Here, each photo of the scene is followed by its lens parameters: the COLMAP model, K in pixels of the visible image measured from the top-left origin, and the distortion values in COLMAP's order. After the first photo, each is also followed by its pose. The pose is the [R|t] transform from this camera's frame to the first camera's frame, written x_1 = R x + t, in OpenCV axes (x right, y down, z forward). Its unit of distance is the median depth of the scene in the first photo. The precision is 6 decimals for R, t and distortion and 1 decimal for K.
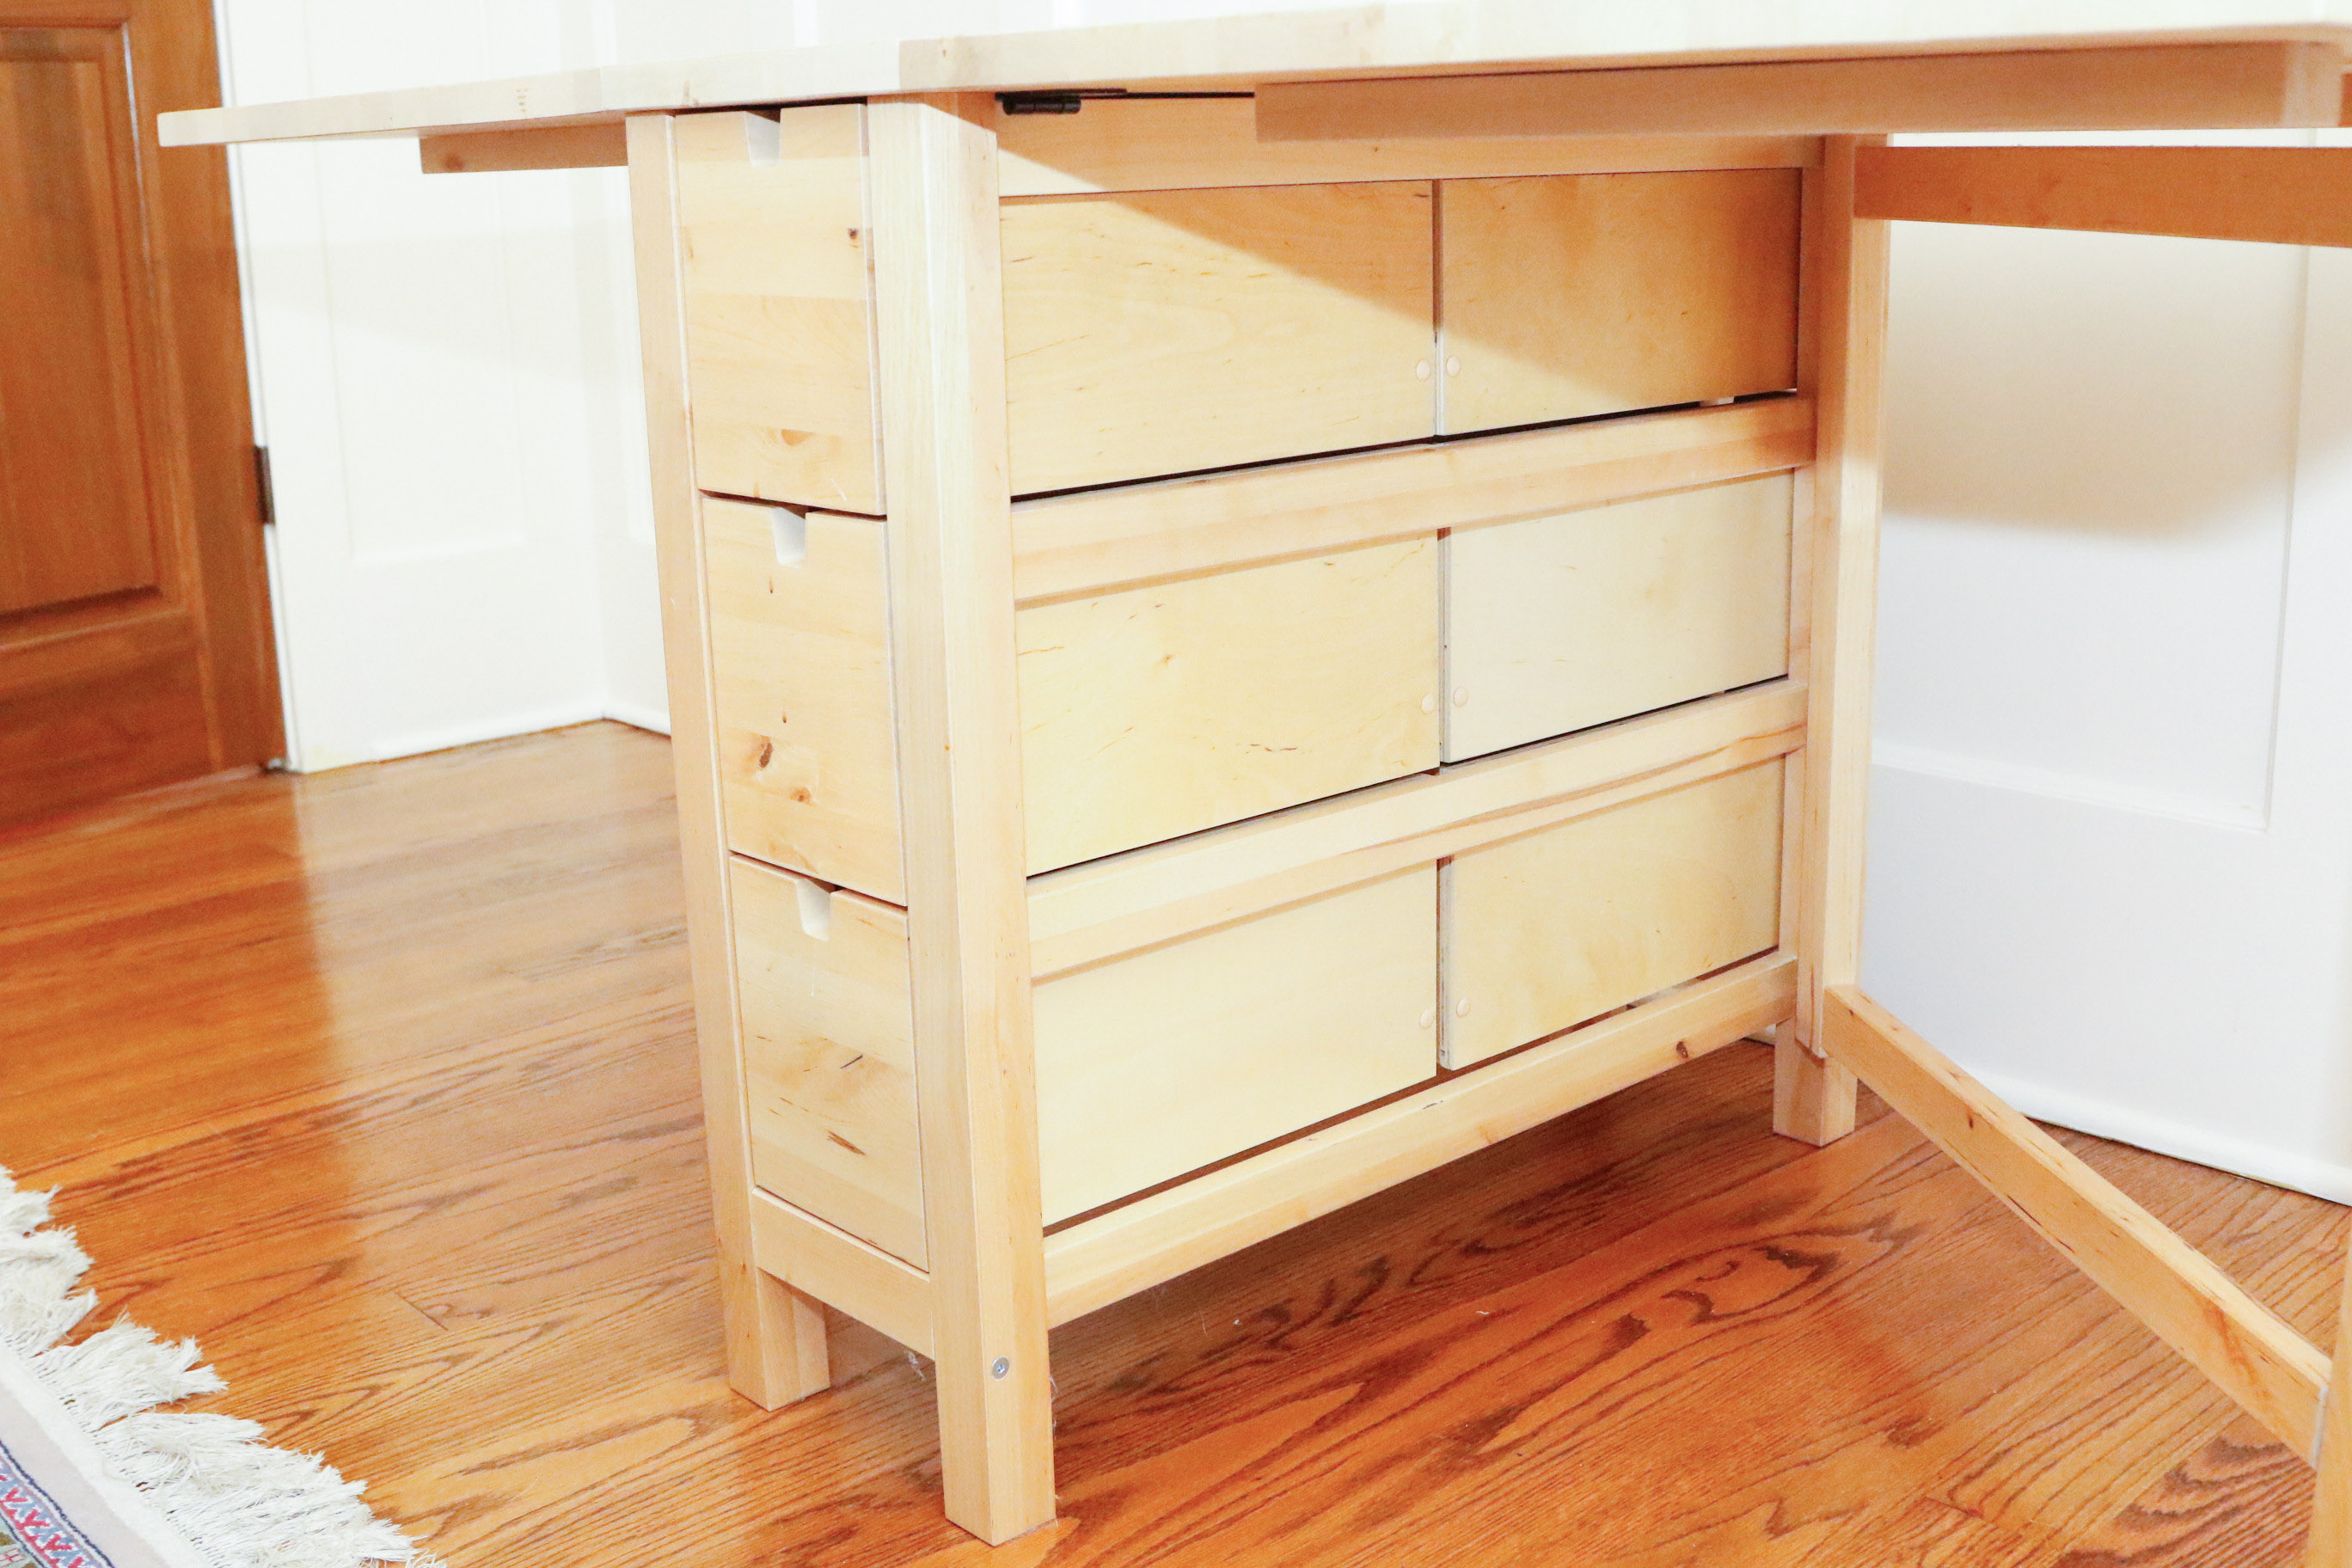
lens RADIAL K [[2540.5, 0, 1260.0], [0, 2540.5, 789.5], [0, 0, 1]] dist [-0.121975, 0.043833]
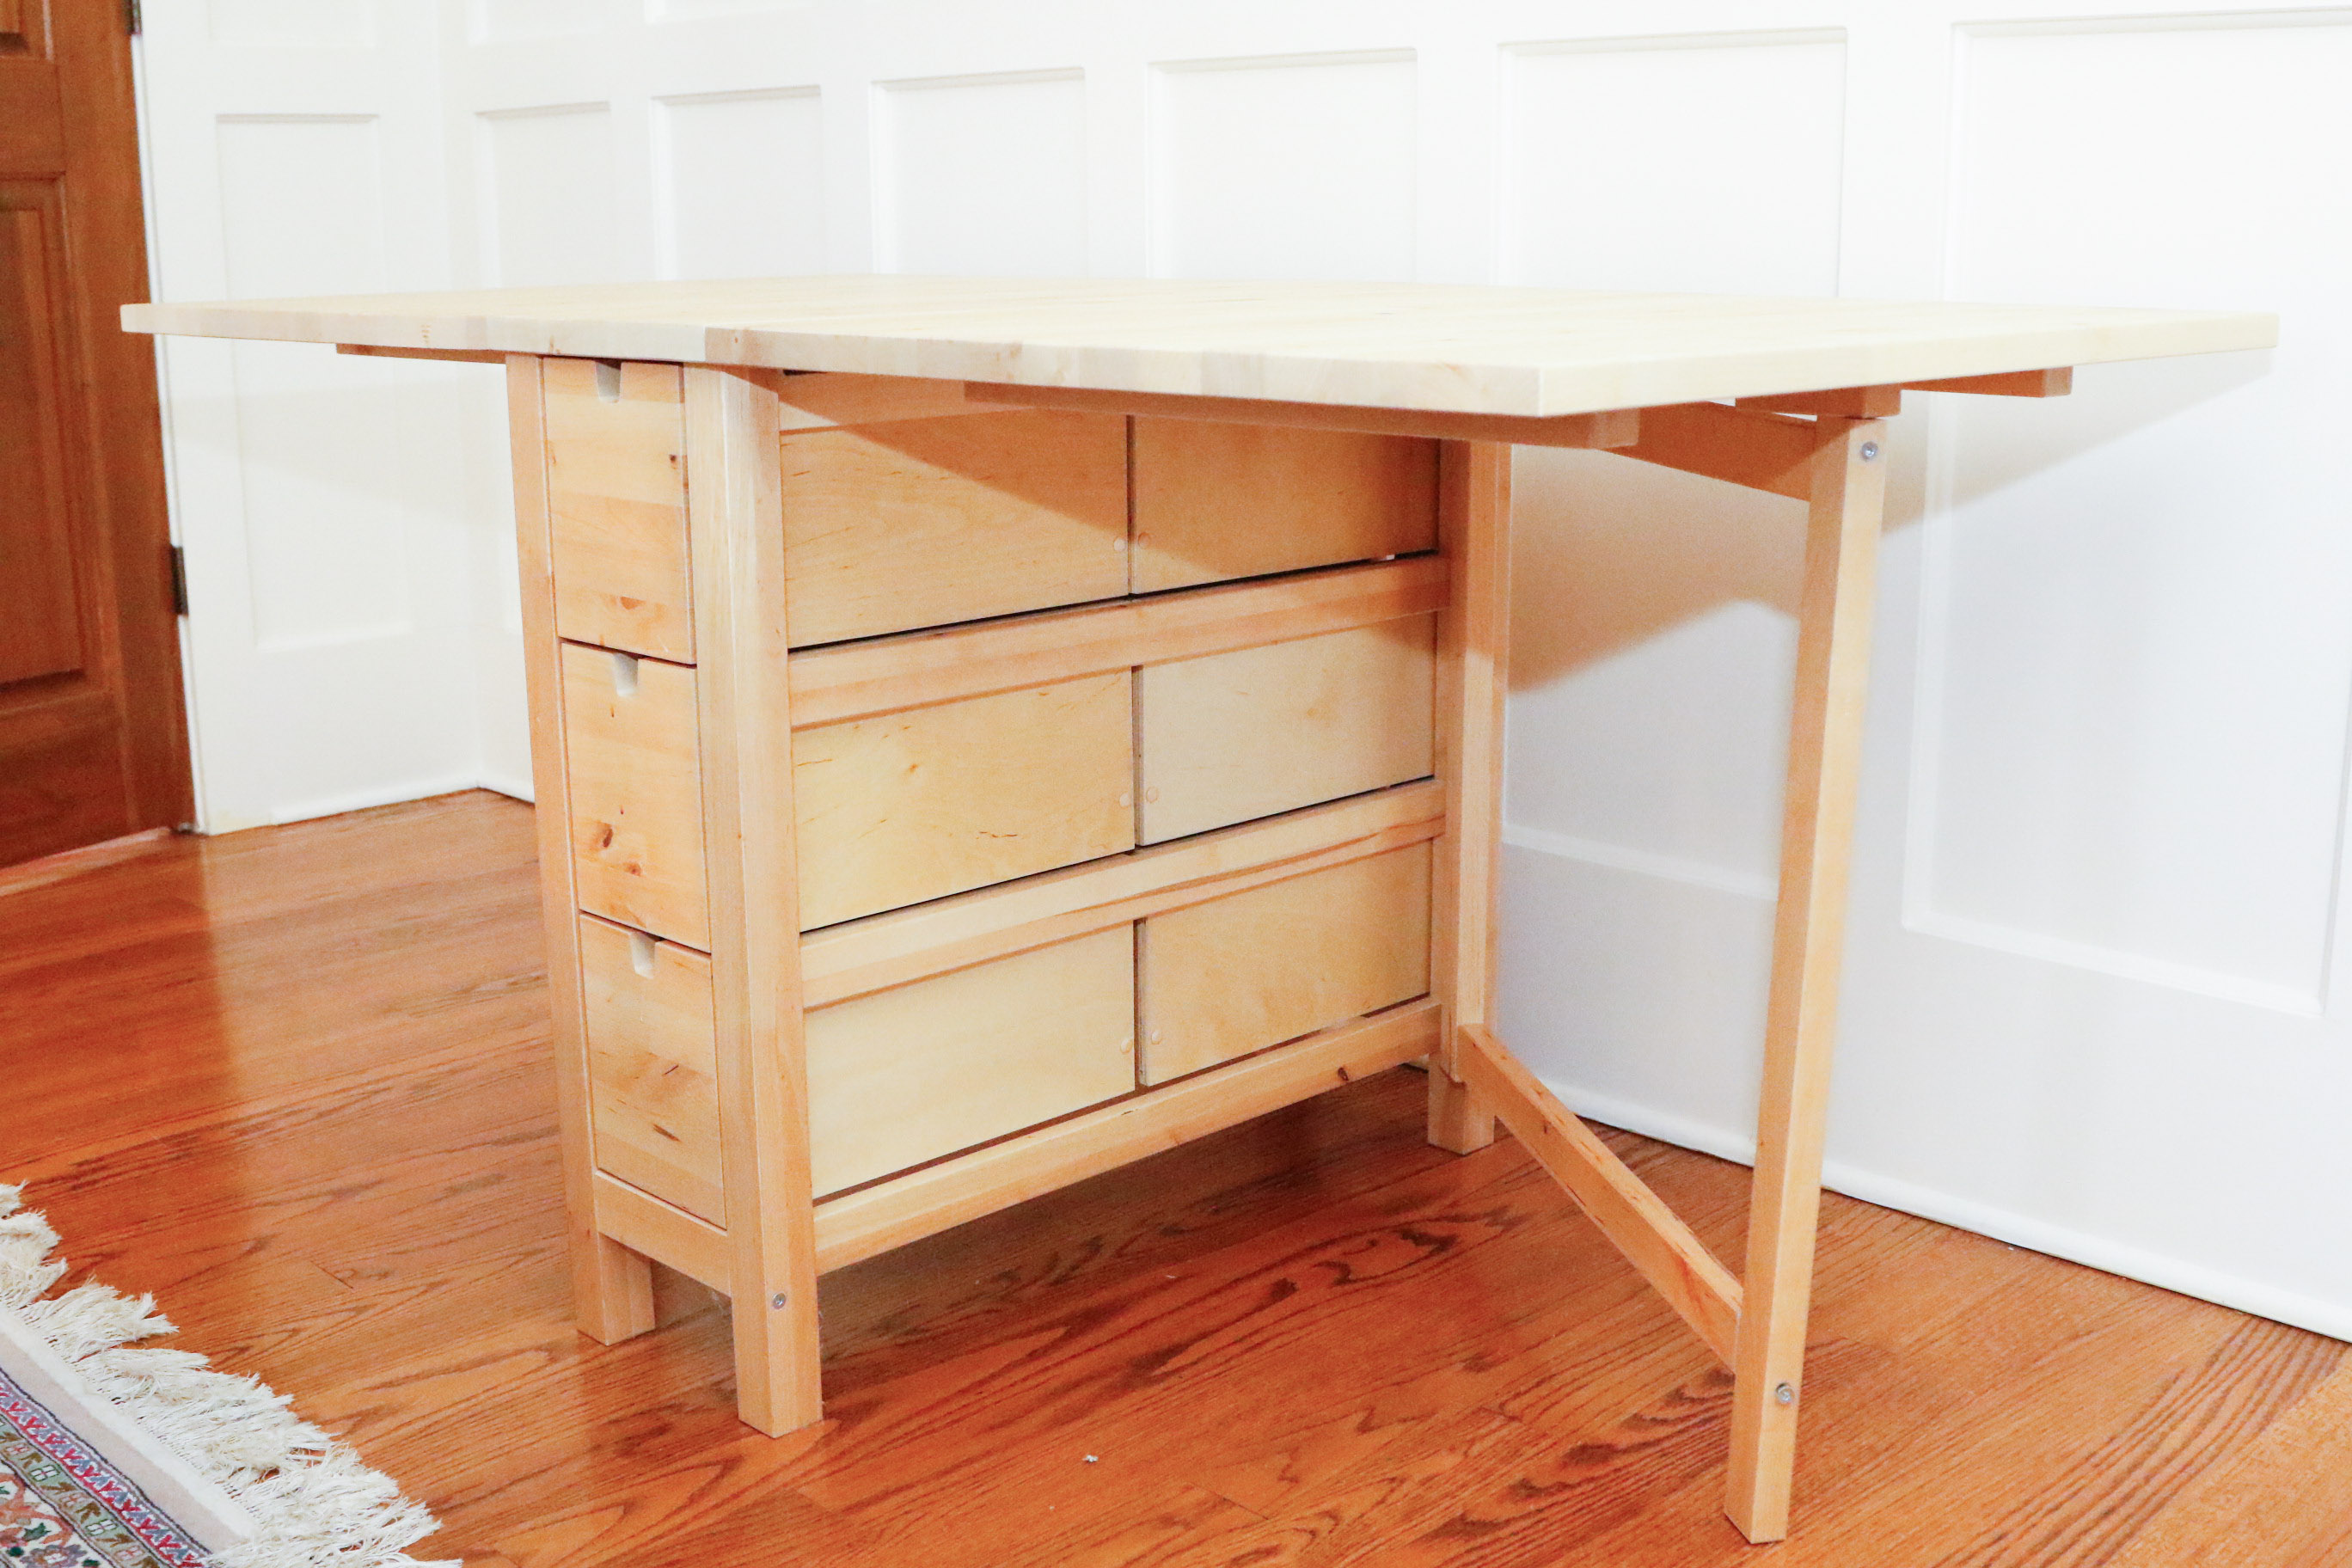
lens RADIAL K [[2488.5, 0, 1192.3], [0, 2488.5, 823.6], [0, 0, 1]] dist [-0.108649, 0.027330]
pose [[0.999542, 0.008350, 0.029099, 0.064637], [-0.008049, 0.999913, -0.010434, -0.009155], [-0.029184, 0.010195, 0.999522, -0.269585]]
